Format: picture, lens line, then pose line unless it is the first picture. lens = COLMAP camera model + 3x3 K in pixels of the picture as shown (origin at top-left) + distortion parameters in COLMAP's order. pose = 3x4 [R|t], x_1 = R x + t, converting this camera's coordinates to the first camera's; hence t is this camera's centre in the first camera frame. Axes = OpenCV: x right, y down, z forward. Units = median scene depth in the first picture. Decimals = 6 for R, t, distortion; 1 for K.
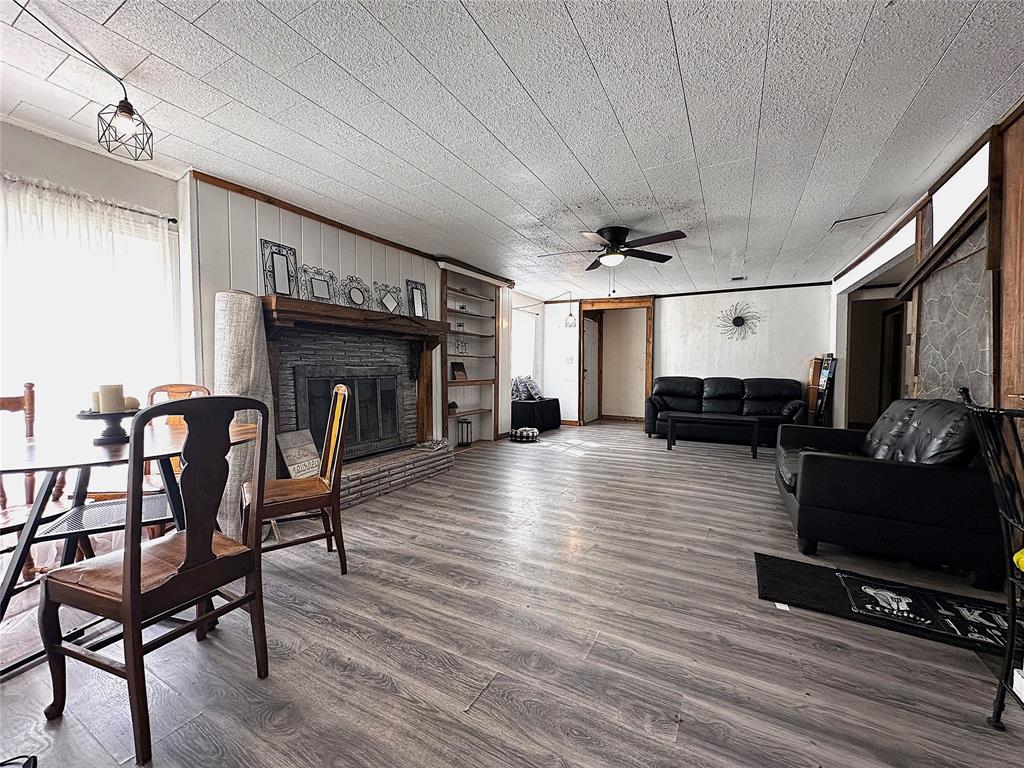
lens RADIAL K [[410.2, 0, 510.0], [0, 410.2, 382.3], [0, 0, 1]] dist [0.000660, 0.000049]
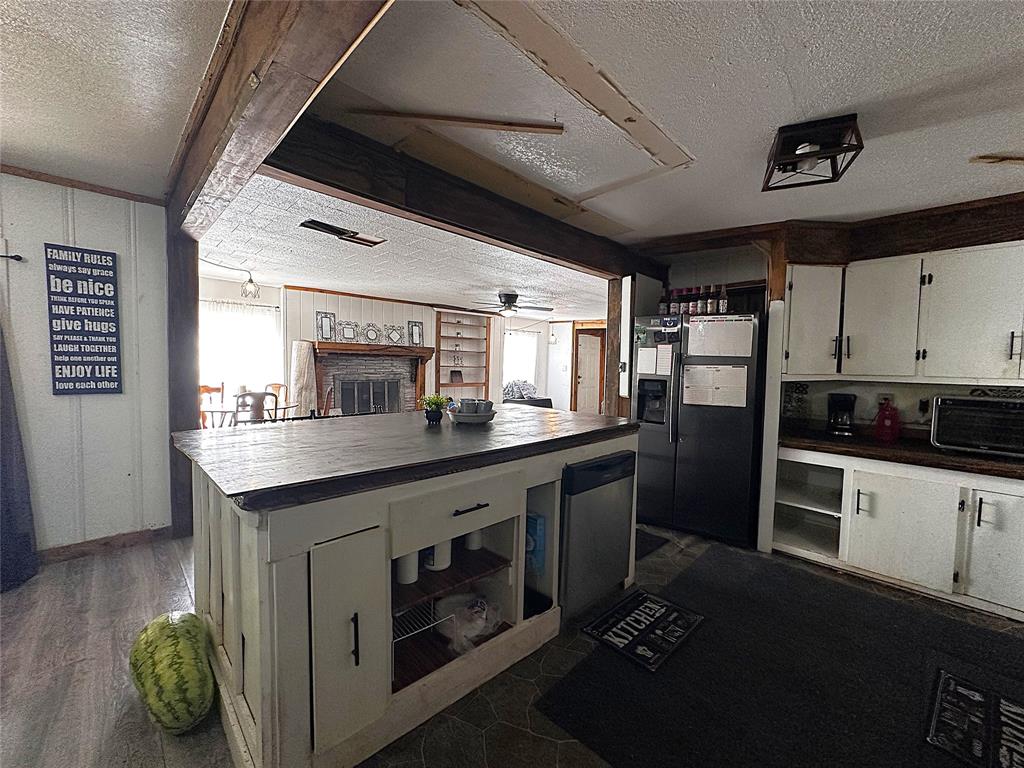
lens RADIAL K [[410.2, 0, 511.7], [0, 410.2, 386.1], [0, 0, 1]] dist [0.000660, 0.000049]
pose [[0.959366, 0.037586, -0.279651, 0.561300], [-0.032290, 0.999202, 0.023523, -0.039967], [0.280312, -0.013537, 0.959813, -0.418879]]
